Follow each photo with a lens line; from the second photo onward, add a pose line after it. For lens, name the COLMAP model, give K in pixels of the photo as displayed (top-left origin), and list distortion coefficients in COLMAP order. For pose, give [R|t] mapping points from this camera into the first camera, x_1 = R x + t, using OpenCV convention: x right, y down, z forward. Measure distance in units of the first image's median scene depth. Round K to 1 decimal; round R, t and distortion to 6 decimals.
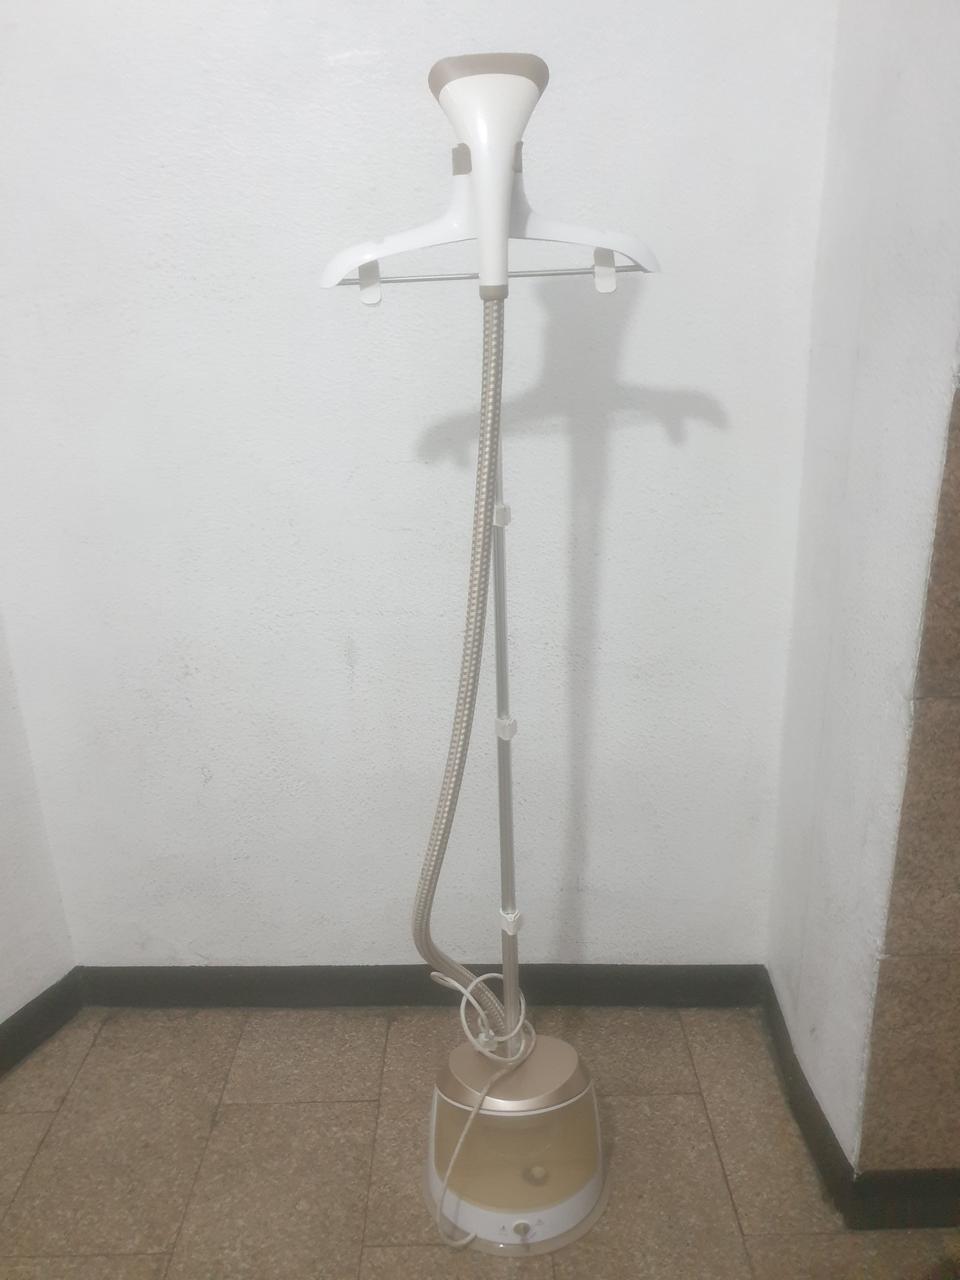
lens RADIAL K [[982.0, 0, 474.0], [0, 982.0, 649.9], [0, 0, 1]] dist [-0.006862, 0.012756]
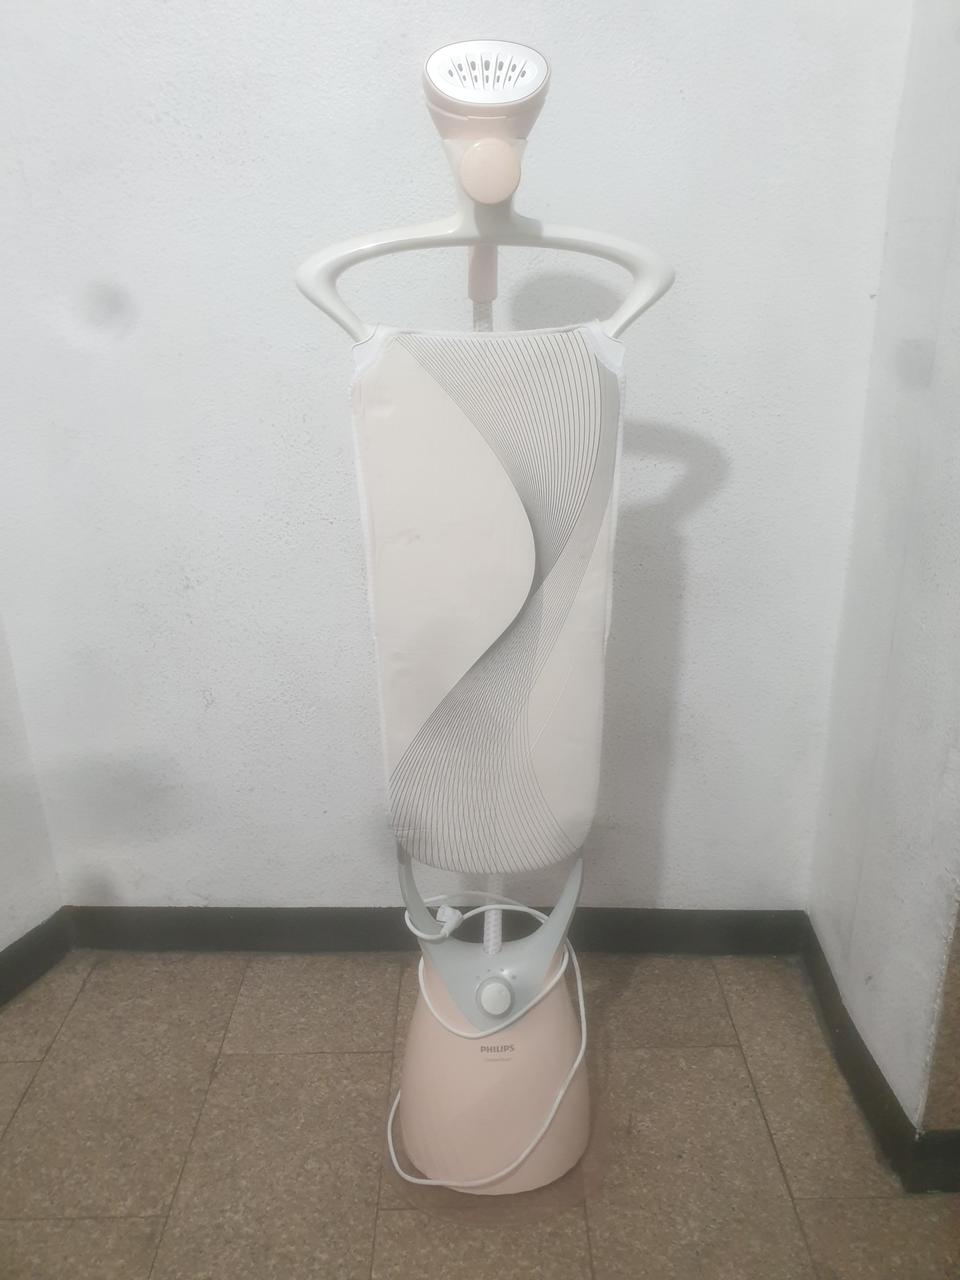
lens RADIAL K [[982.0, 0, 487.7], [0, 982.0, 630.3], [0, 0, 1]] dist [-0.006862, 0.012756]
pose [[0.999727, 0.014028, 0.018666, -0.031529], [-0.014476, 0.999604, 0.024129, 0.040274], [-0.018320, -0.024393, 0.999535, 0.086998]]
